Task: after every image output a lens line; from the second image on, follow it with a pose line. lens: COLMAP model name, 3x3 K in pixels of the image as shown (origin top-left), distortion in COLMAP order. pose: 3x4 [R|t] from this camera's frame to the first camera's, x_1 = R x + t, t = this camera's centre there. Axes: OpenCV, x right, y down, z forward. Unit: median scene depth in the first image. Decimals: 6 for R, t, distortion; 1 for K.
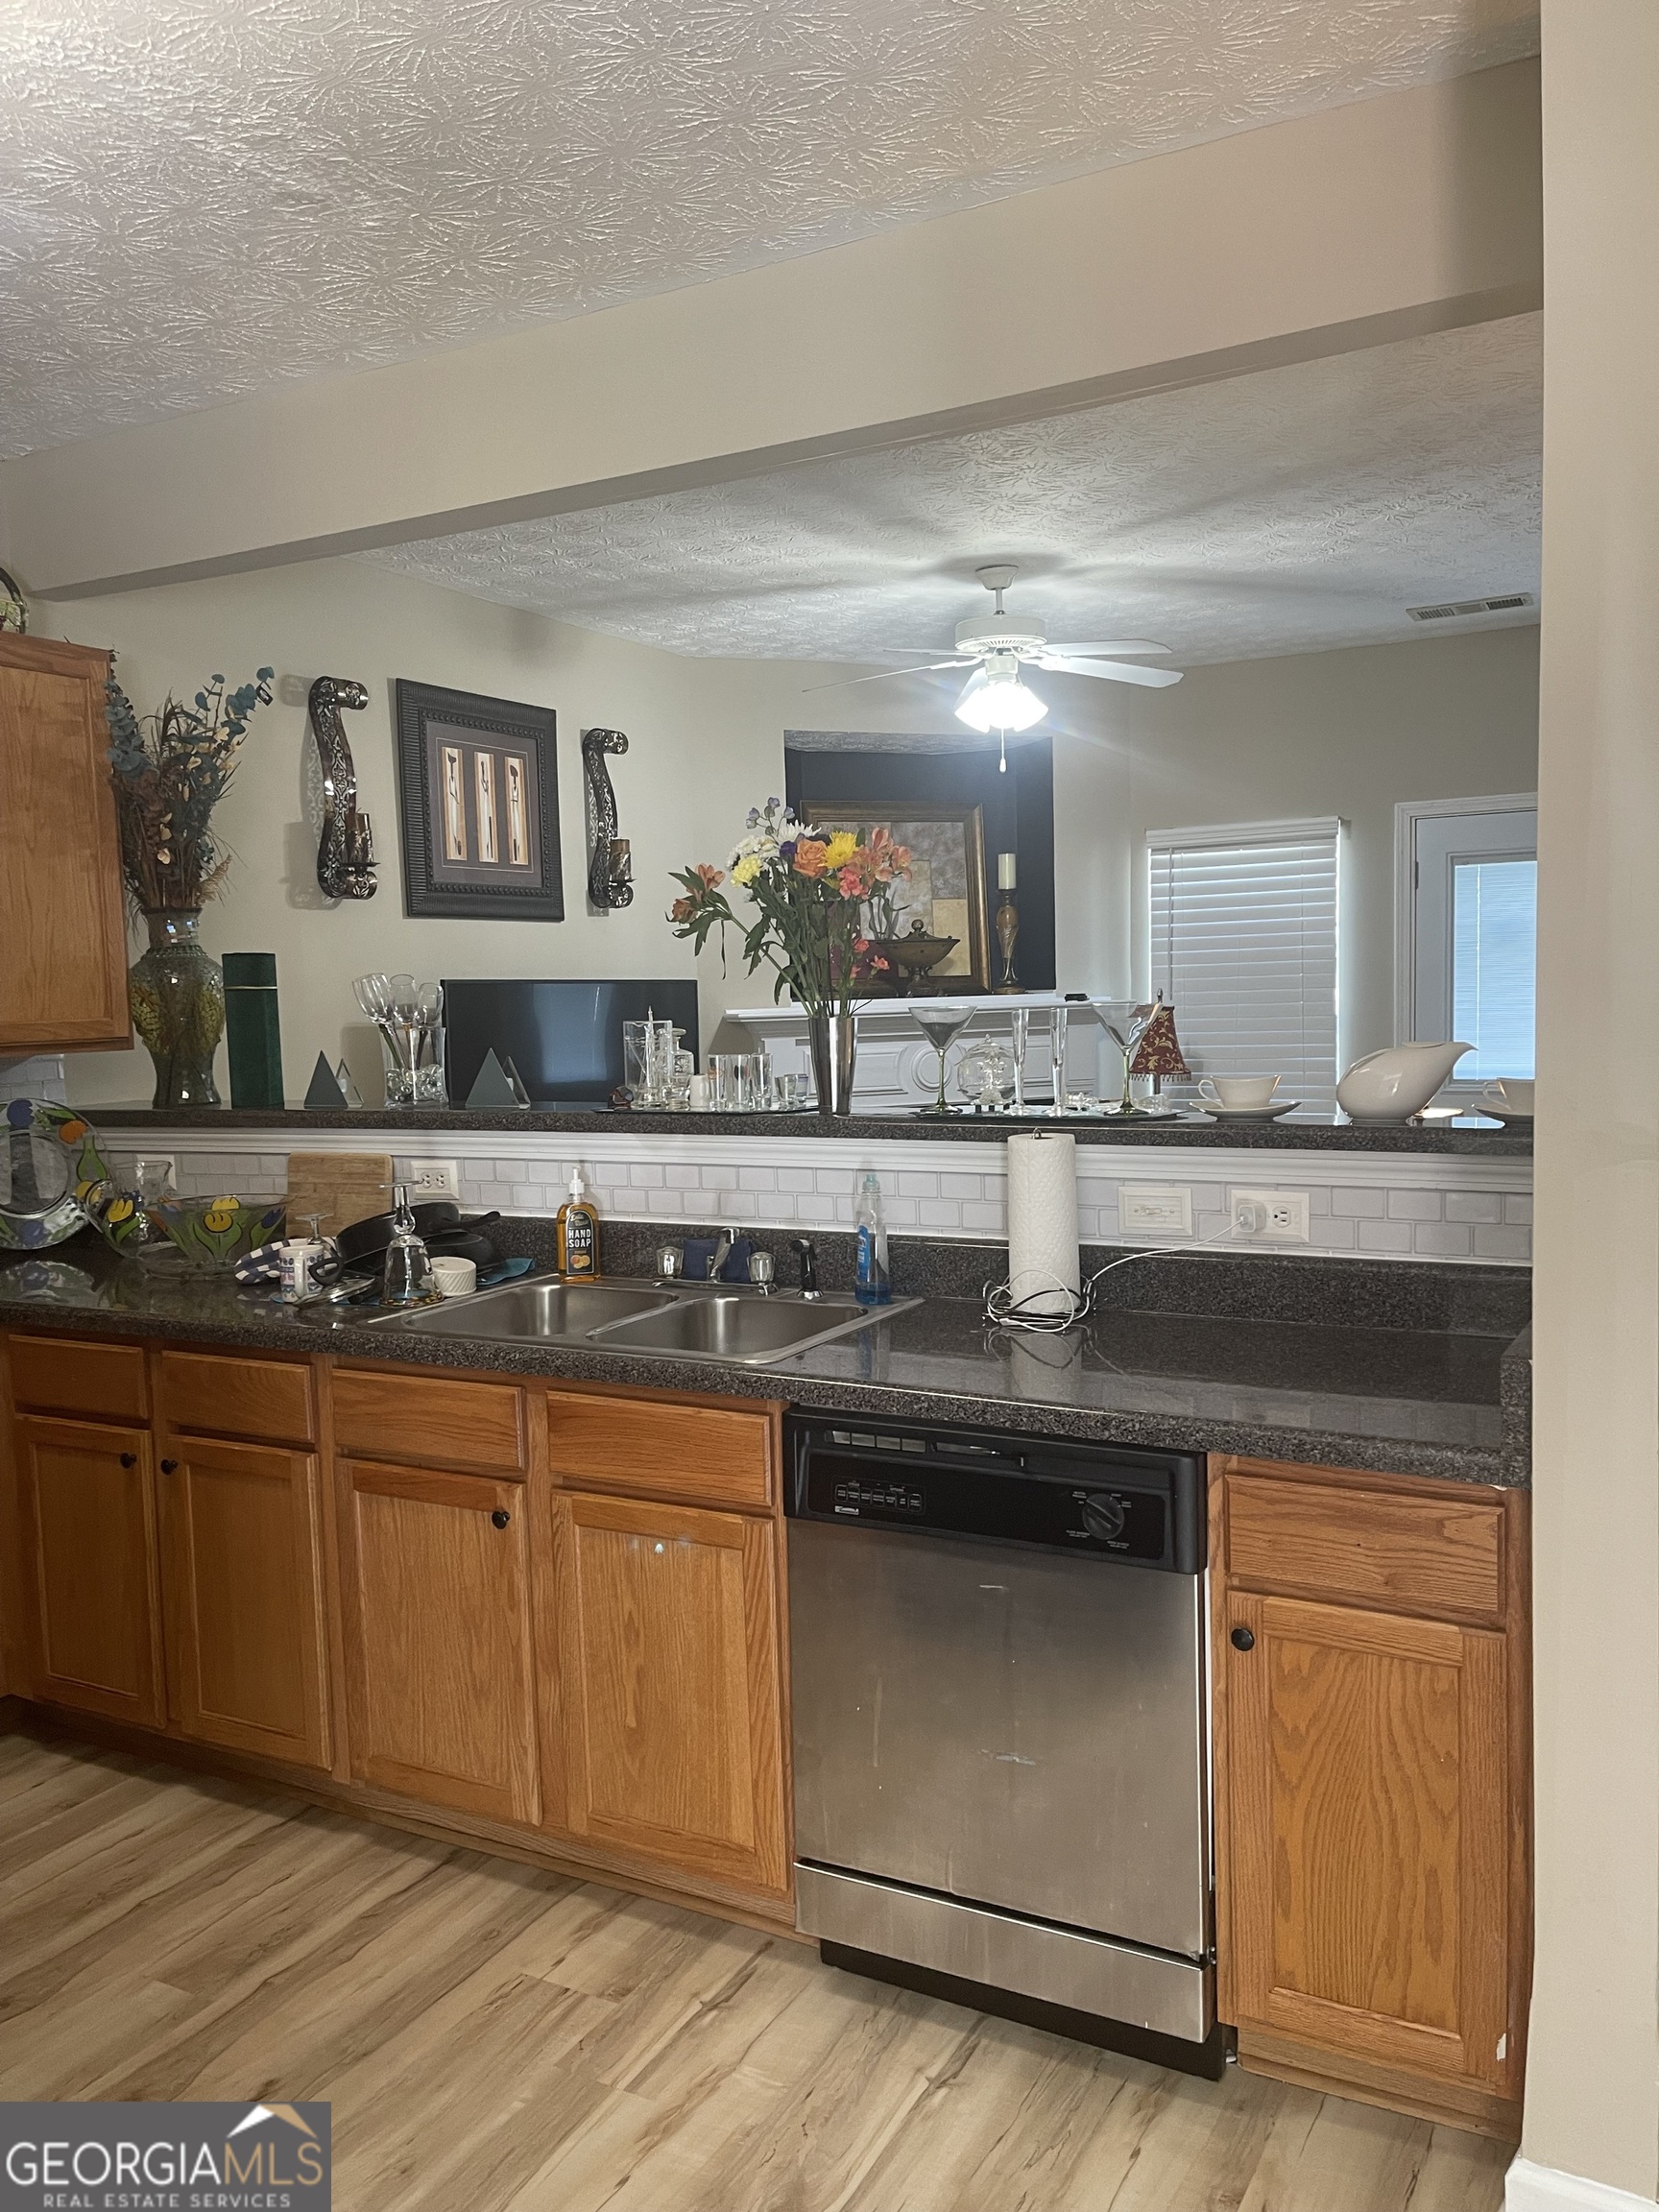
lens RADIAL K [[1665.0, 0, 858.0], [0, 1665.0, 1129.0], [0, 0, 1]] dist [0.056715, -0.072963]
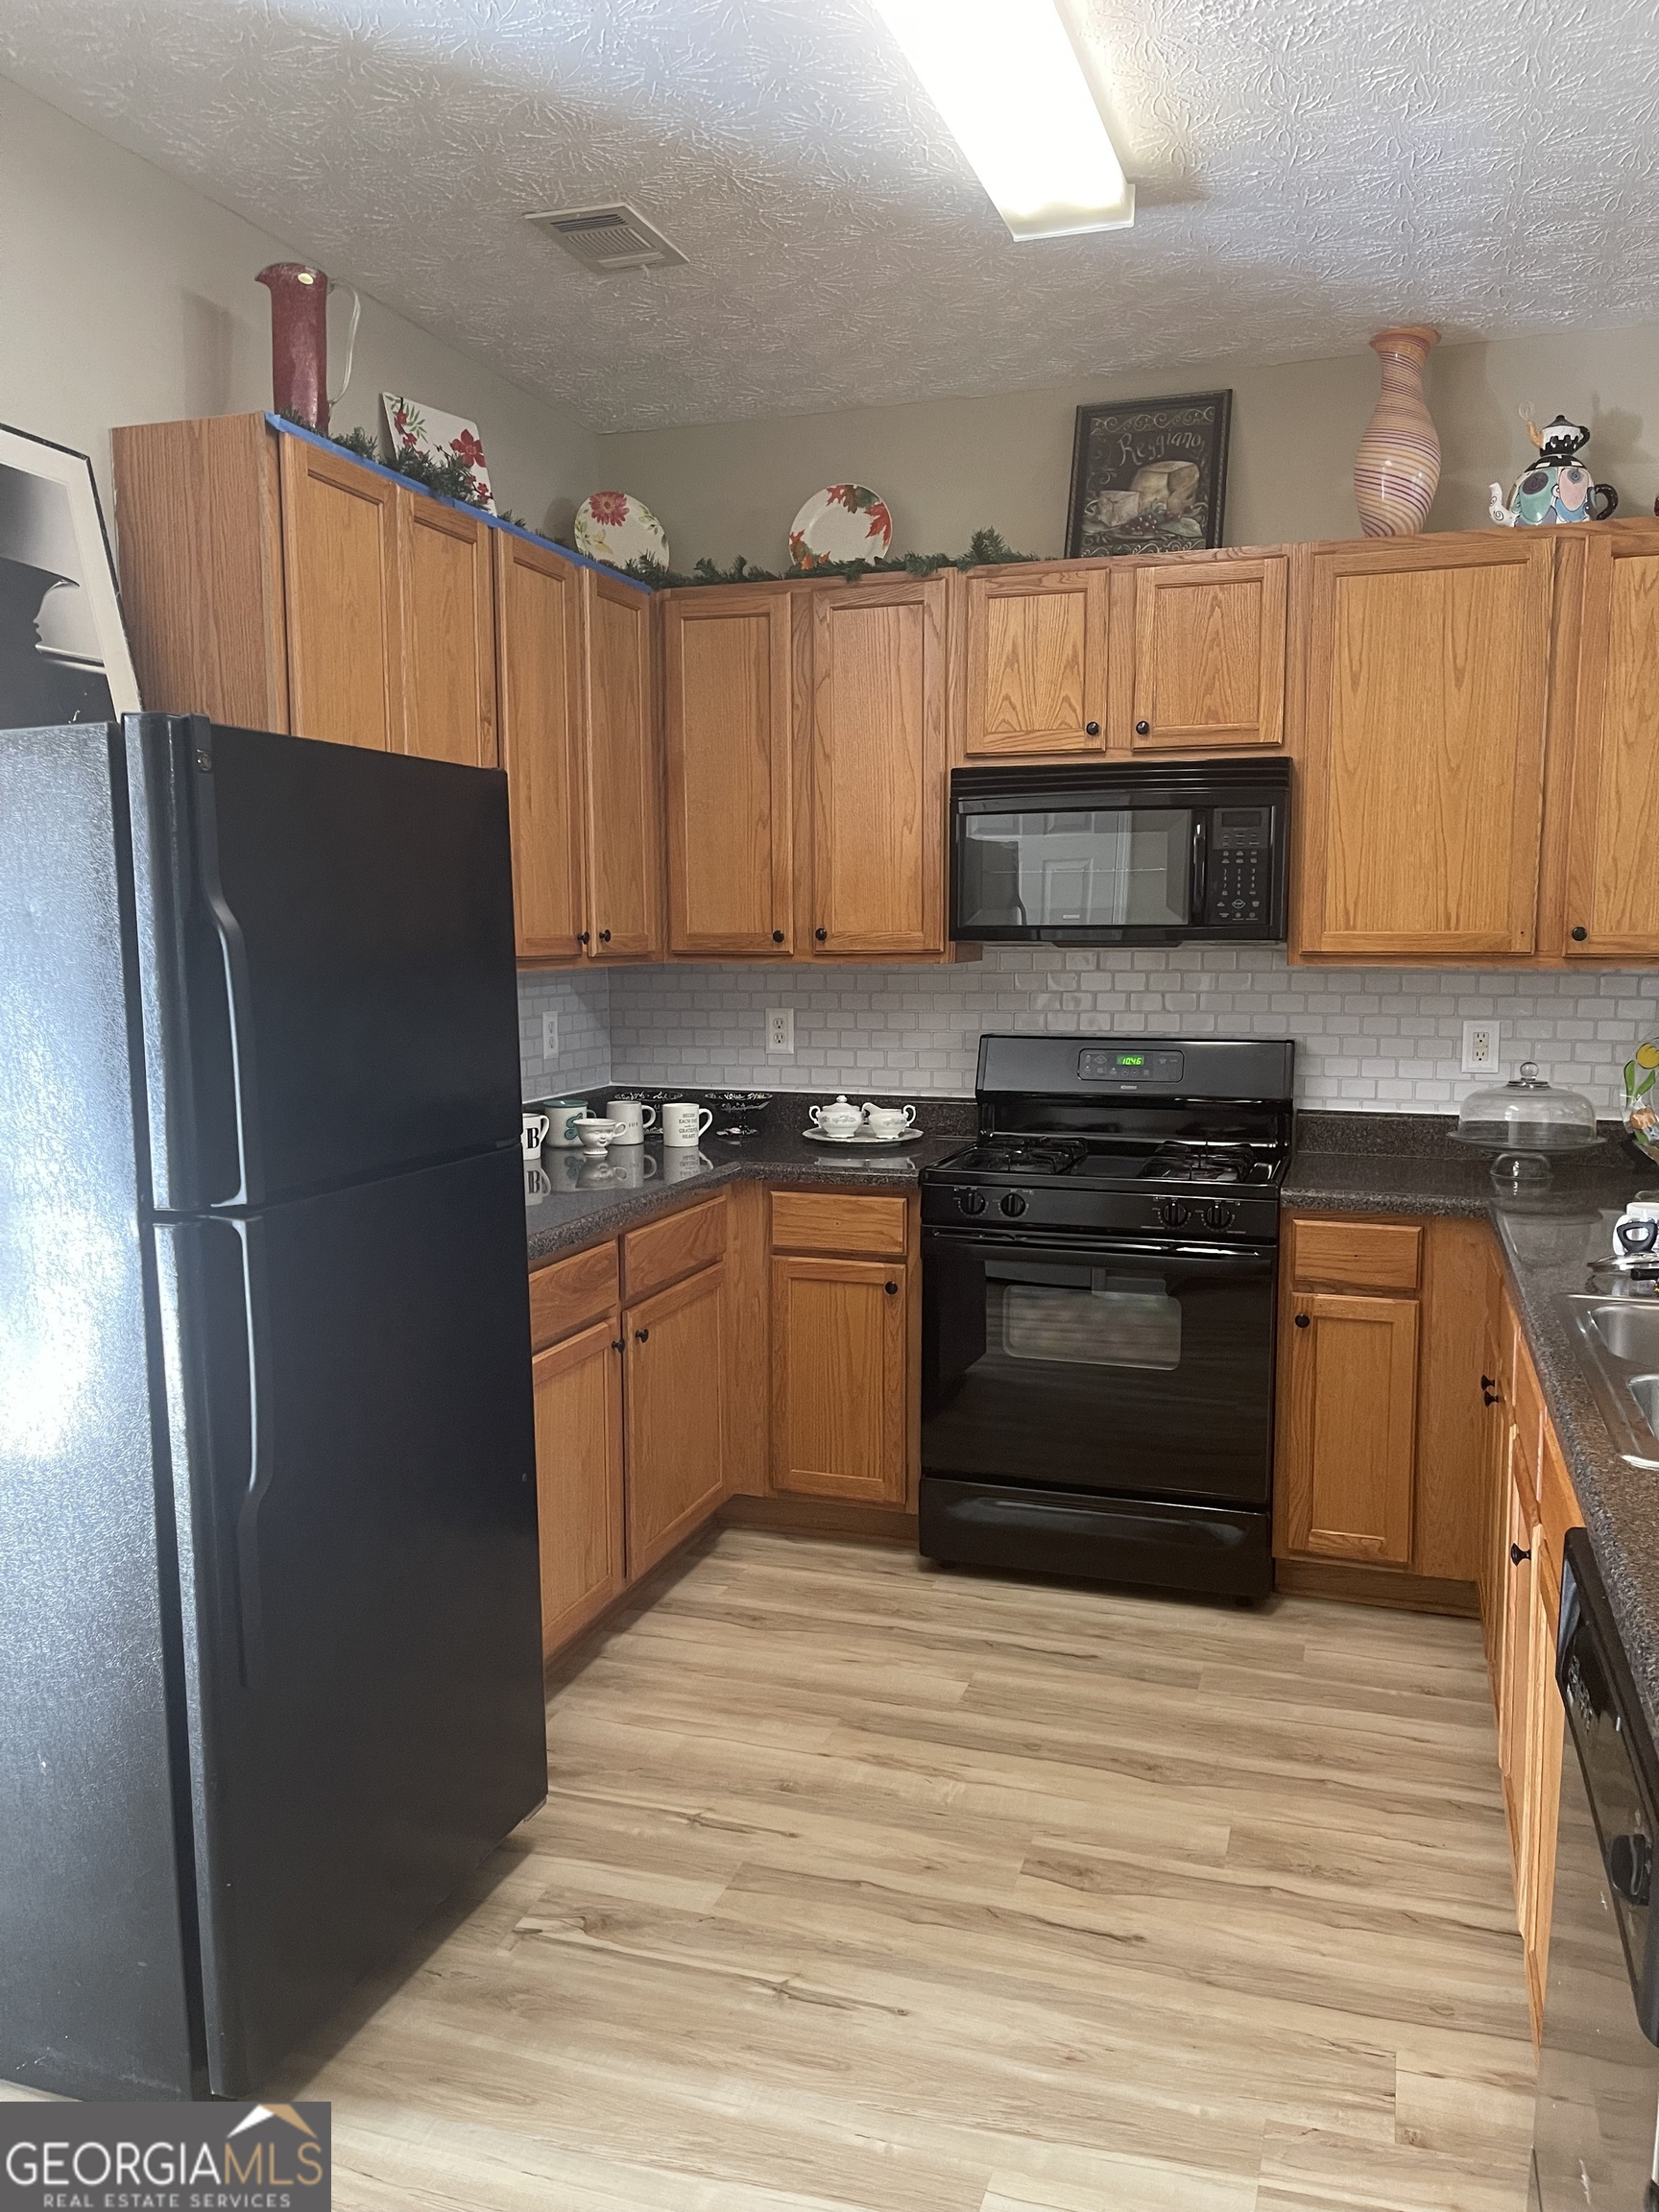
lens RADIAL K [[1665.0, 0, 815.1], [0, 1665.0, 1111.7], [0, 0, 1]] dist [0.056715, -0.072963]
pose [[0.165748, 0.130751, -0.977462, 0.518888], [-0.088037, 0.989176, 0.117389, -0.045690], [0.982231, 0.066596, 0.175465, 0.519553]]
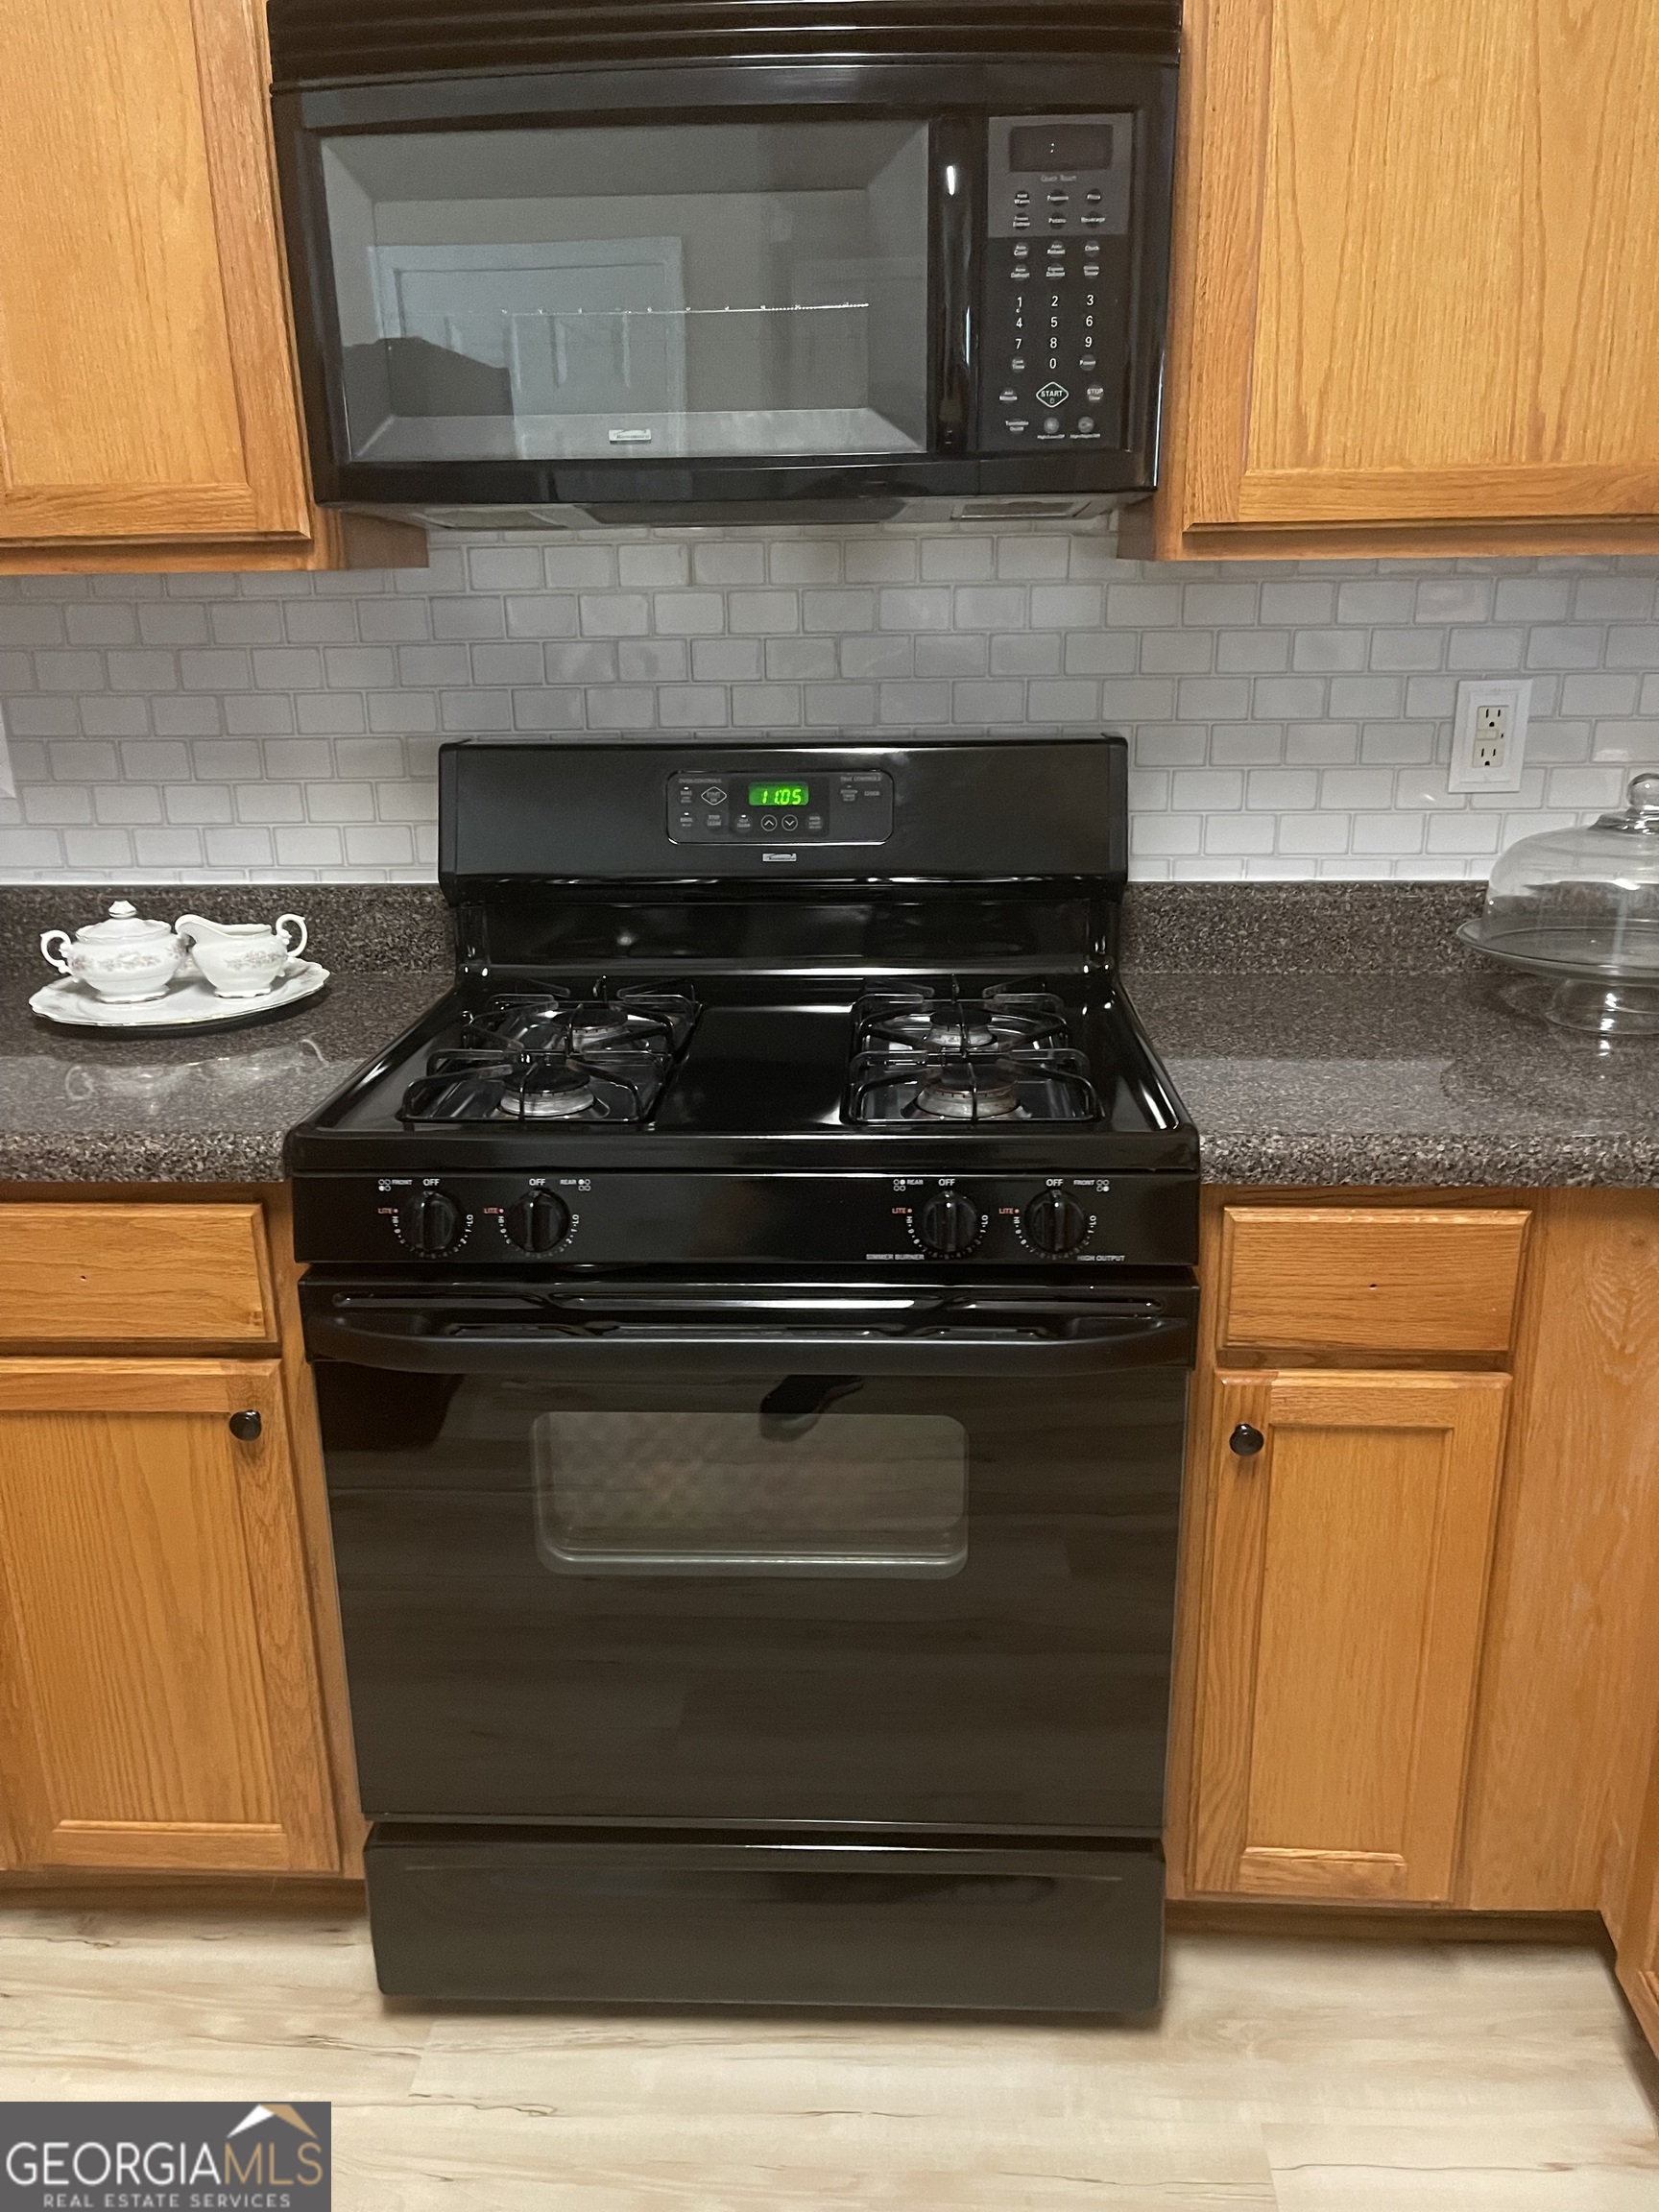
lens RADIAL K [[1665.0, 0, 824.6], [0, 1665.0, 1120.4], [0, 0, 1]] dist [0.056715, -0.072963]
pose [[0.428012, 0.301124, -0.852132, -0.334325], [-0.073758, 0.951354, 0.299140, -0.016632], [0.900758, -0.065184, 0.429402, 0.792676]]
